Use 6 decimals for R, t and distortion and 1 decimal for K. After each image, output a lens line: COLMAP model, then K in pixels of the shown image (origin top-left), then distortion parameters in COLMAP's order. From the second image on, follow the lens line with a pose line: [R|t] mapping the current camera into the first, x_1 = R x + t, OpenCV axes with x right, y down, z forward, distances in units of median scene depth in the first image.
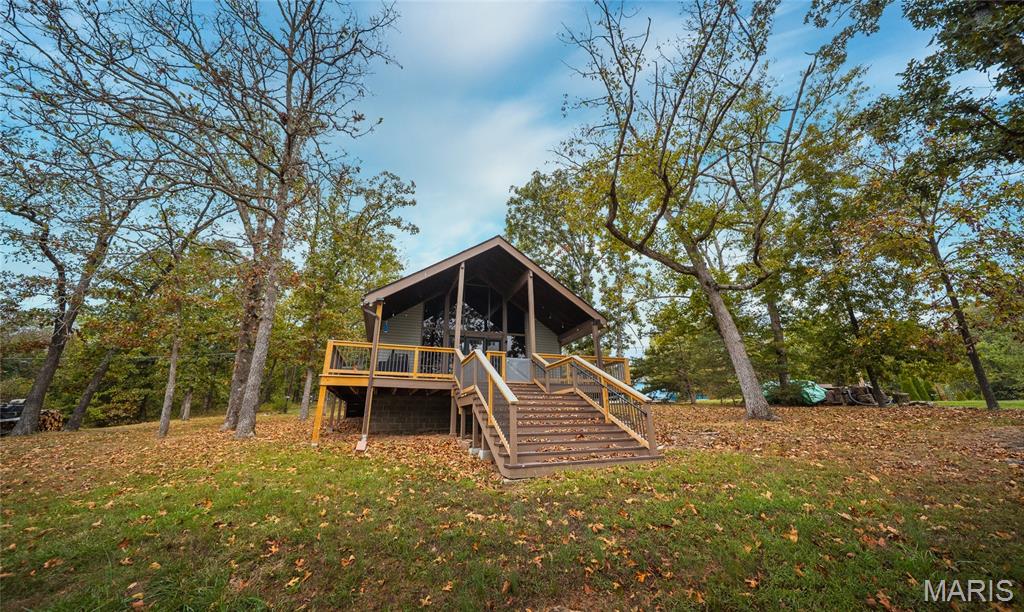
lens RADIAL K [[357.3, 0, 507.9], [0, 357.3, 314.6], [0, 0, 1]] dist [-0.000586, -0.000235]
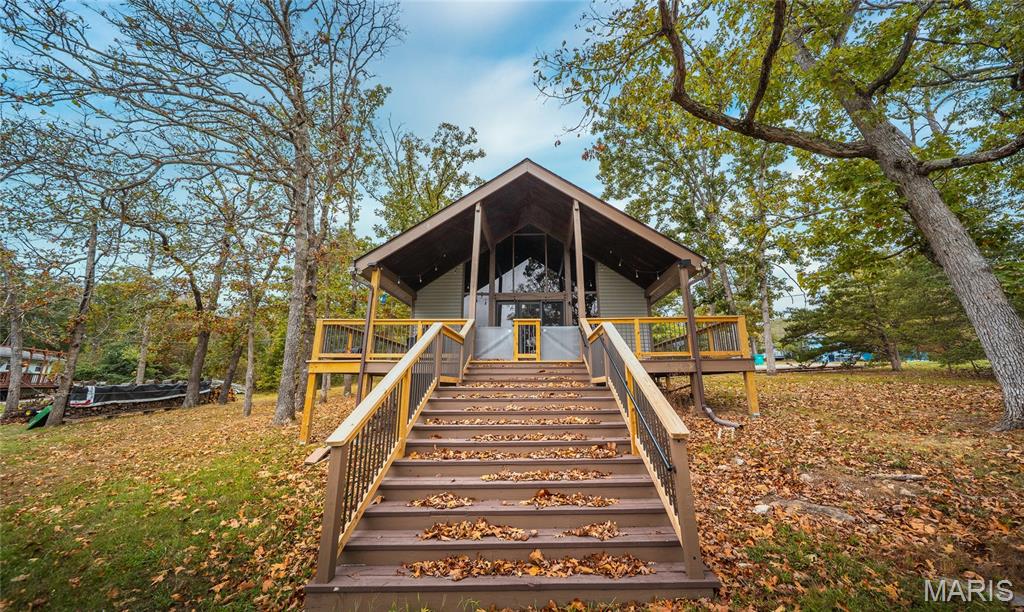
lens RADIAL K [[357.3, 0, 507.9], [0, 357.3, 314.6], [0, 0, 1]] dist [-0.000586, -0.000235]
pose [[0.931931, -0.056391, -0.358224, 0.104780], [0.093942, 0.991655, 0.088290, 0.016059], [0.350256, -0.115933, 0.929452, 0.150427]]
